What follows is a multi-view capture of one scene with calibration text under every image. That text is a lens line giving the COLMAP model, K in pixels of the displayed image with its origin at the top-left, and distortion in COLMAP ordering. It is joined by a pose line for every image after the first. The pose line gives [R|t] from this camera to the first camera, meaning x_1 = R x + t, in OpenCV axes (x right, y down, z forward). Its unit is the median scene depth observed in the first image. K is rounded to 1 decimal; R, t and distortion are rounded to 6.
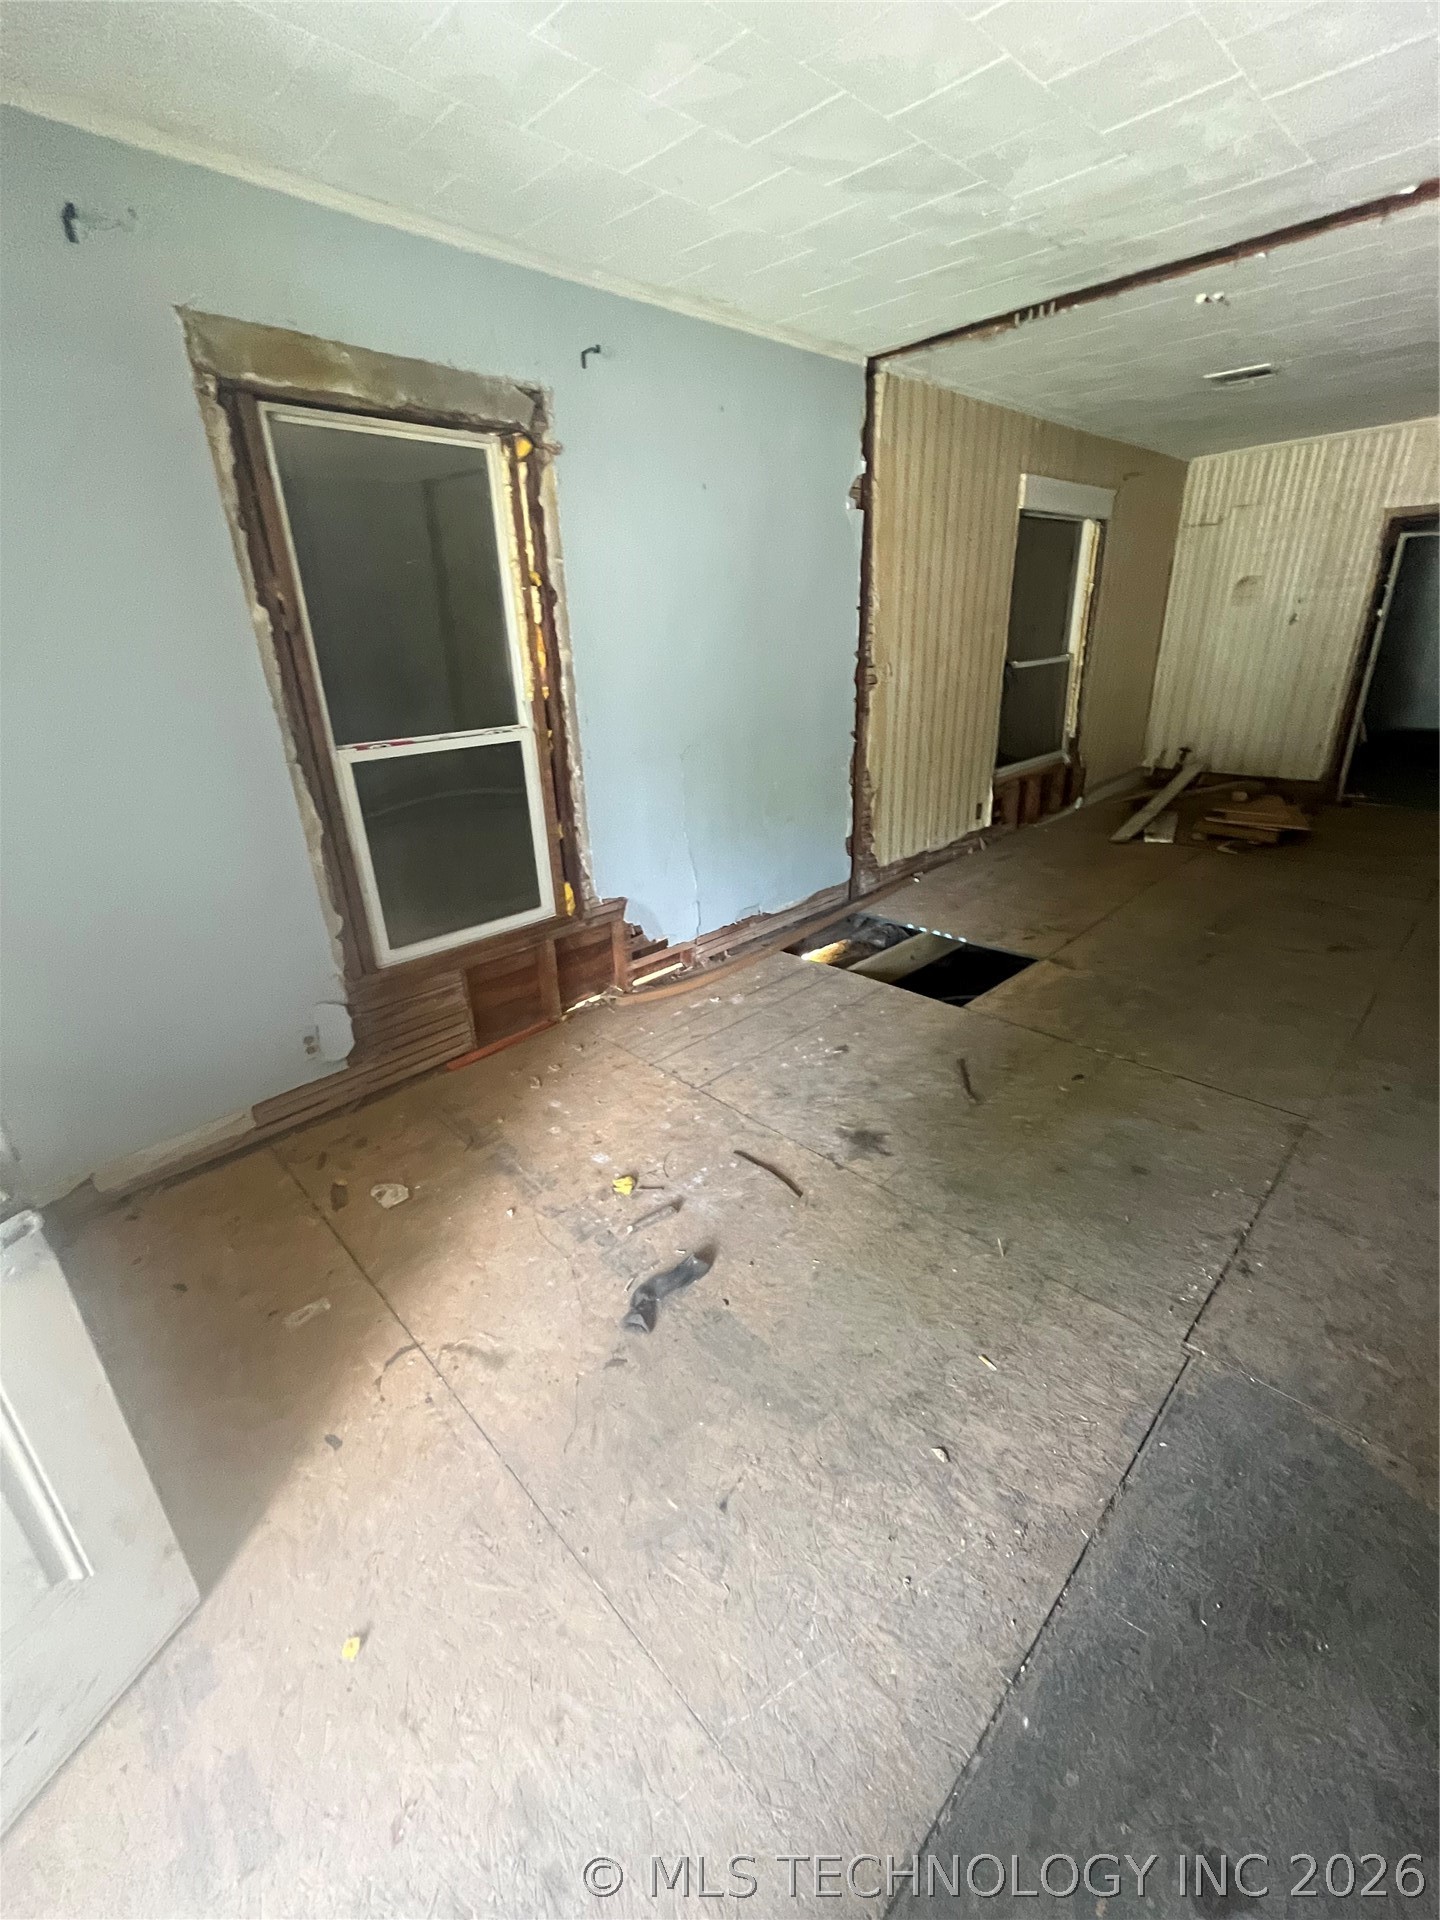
lens RADIAL K [[778.5, 0, 719.8], [0, 778.5, 951.0], [0, 0, 1]] dist [-0.002228, -0.000255]
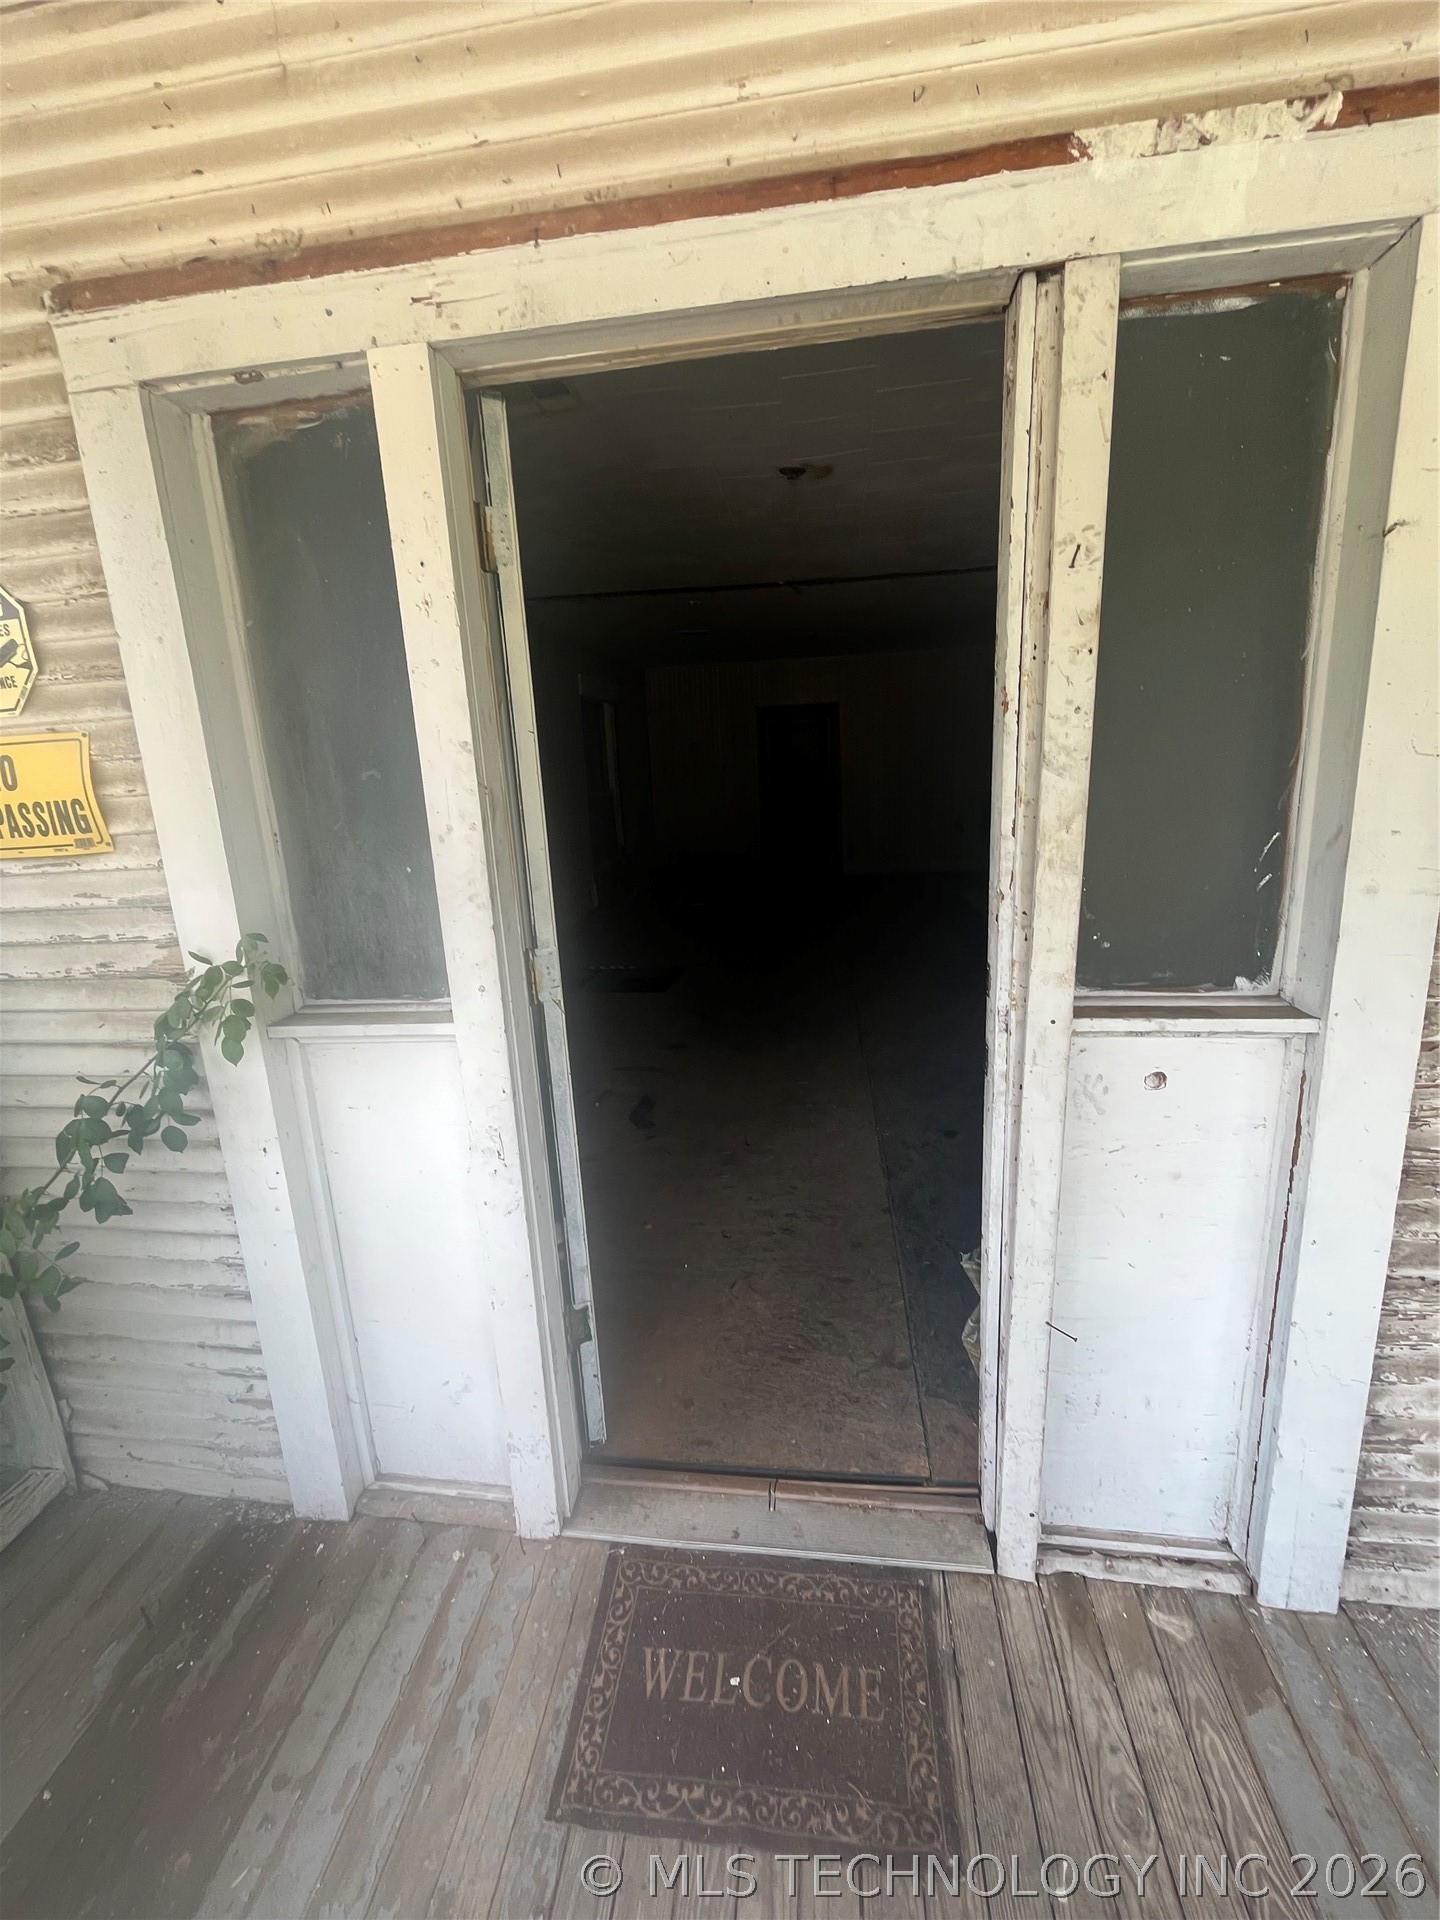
lens RADIAL K [[778.5, 0, 719.8], [0, 778.5, 951.0], [0, 0, 1]] dist [-0.002228, -0.000255]
pose [[0.782540, -0.138635, 0.606969, -0.468645], [0.244934, 0.964834, -0.095410, 0.143209], [-0.572397, 0.223329, 0.788978, -0.275797]]
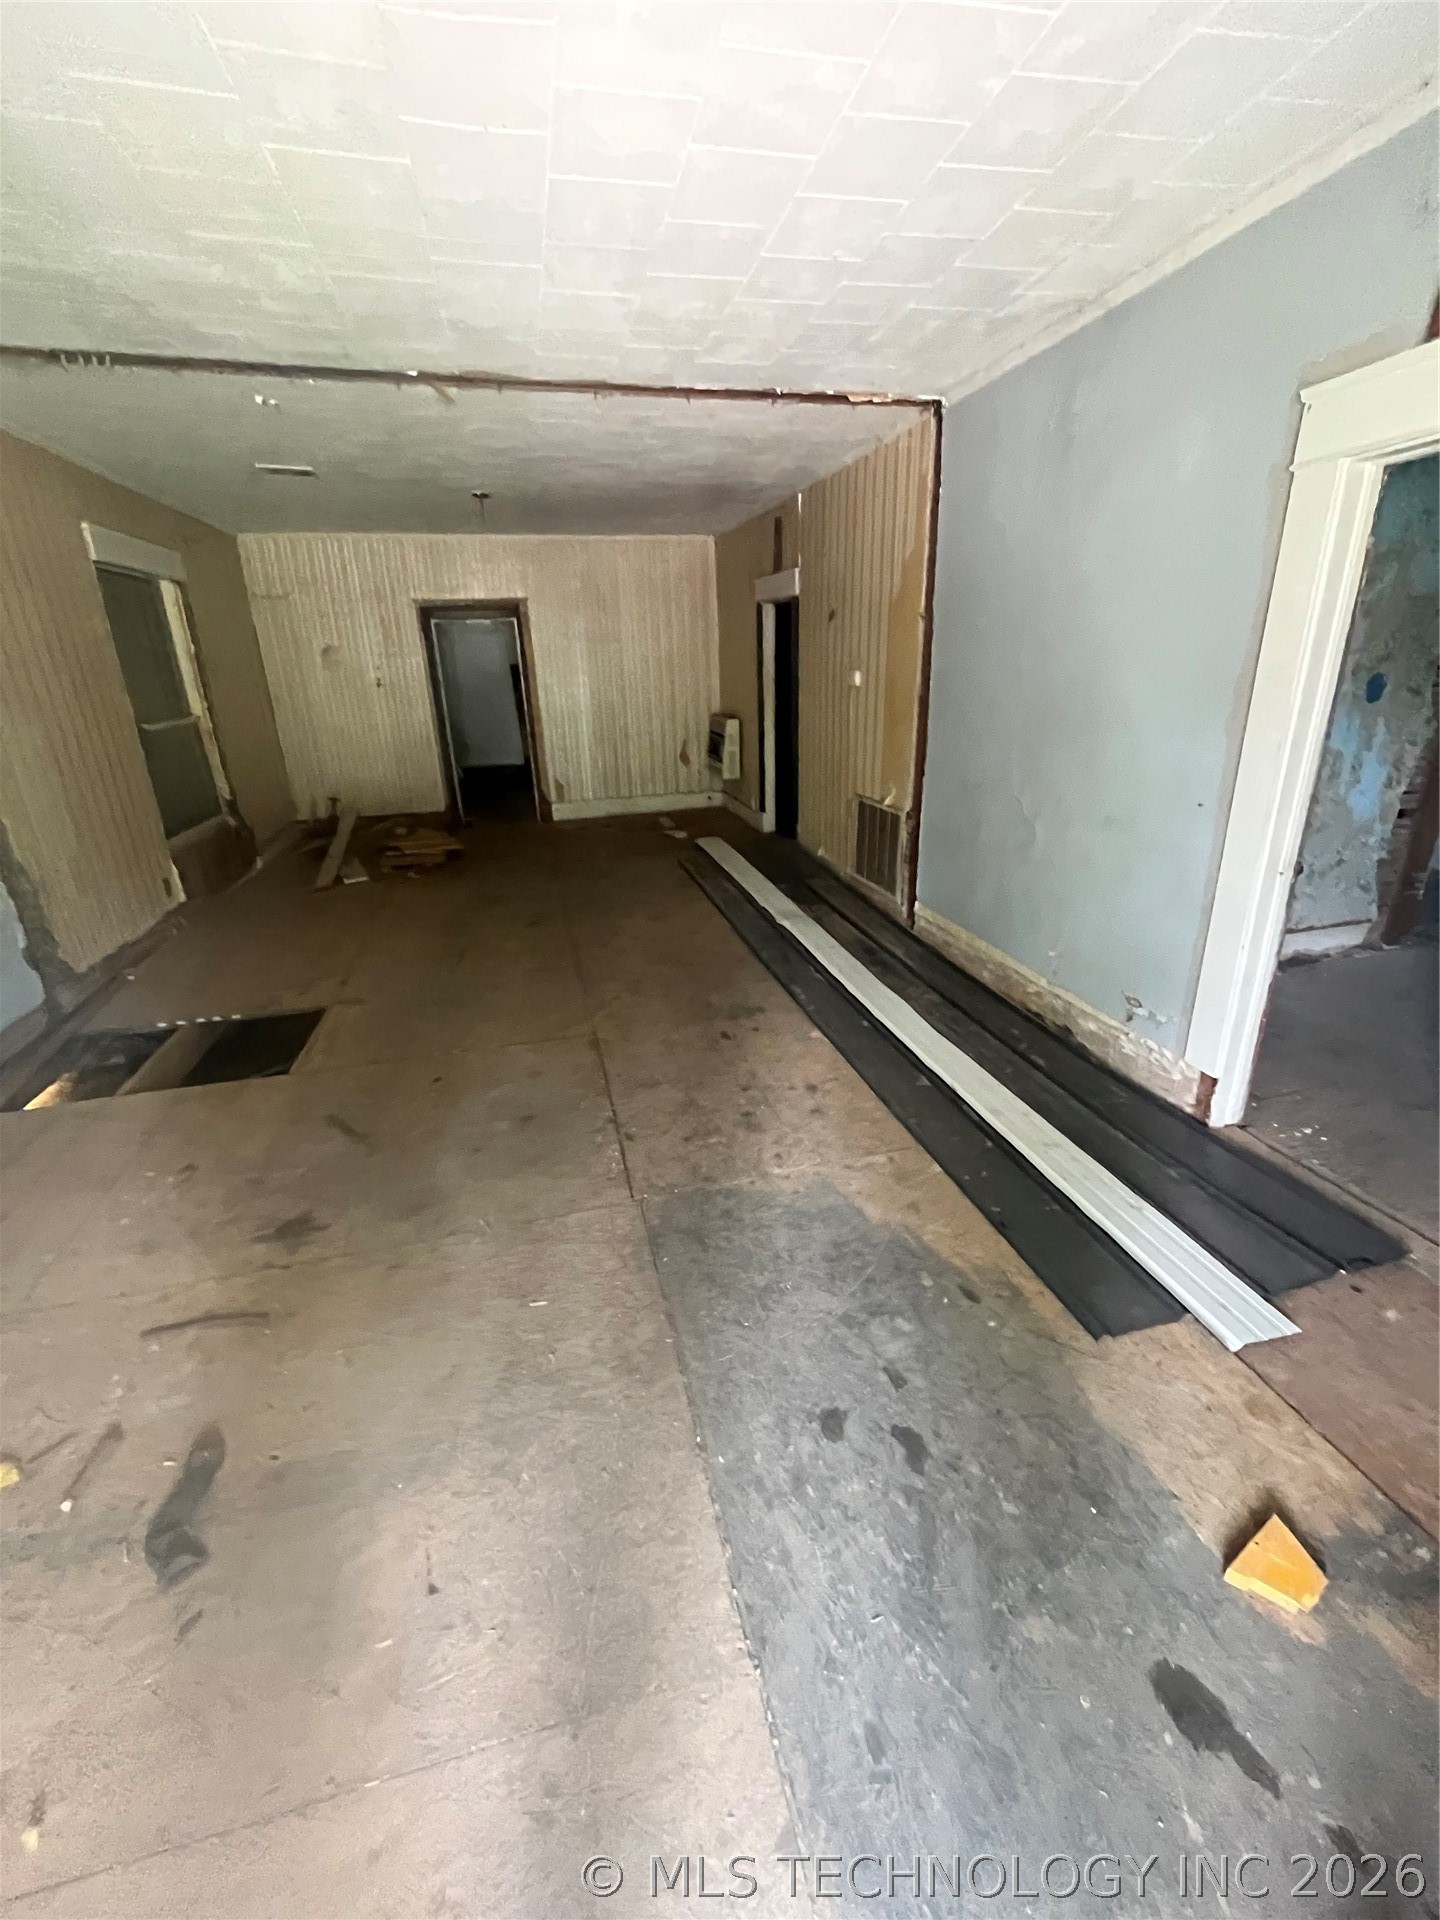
lens RADIAL K [[778.5, 0, 719.8], [0, 778.5, 951.0], [0, 0, 1]] dist [-0.002228, -0.000255]
pose [[0.502197, -0.269315, 0.821747, -0.139757], [0.329120, 0.938278, 0.106370, 0.003005], [-0.799674, 0.217035, 0.559837, 0.012533]]
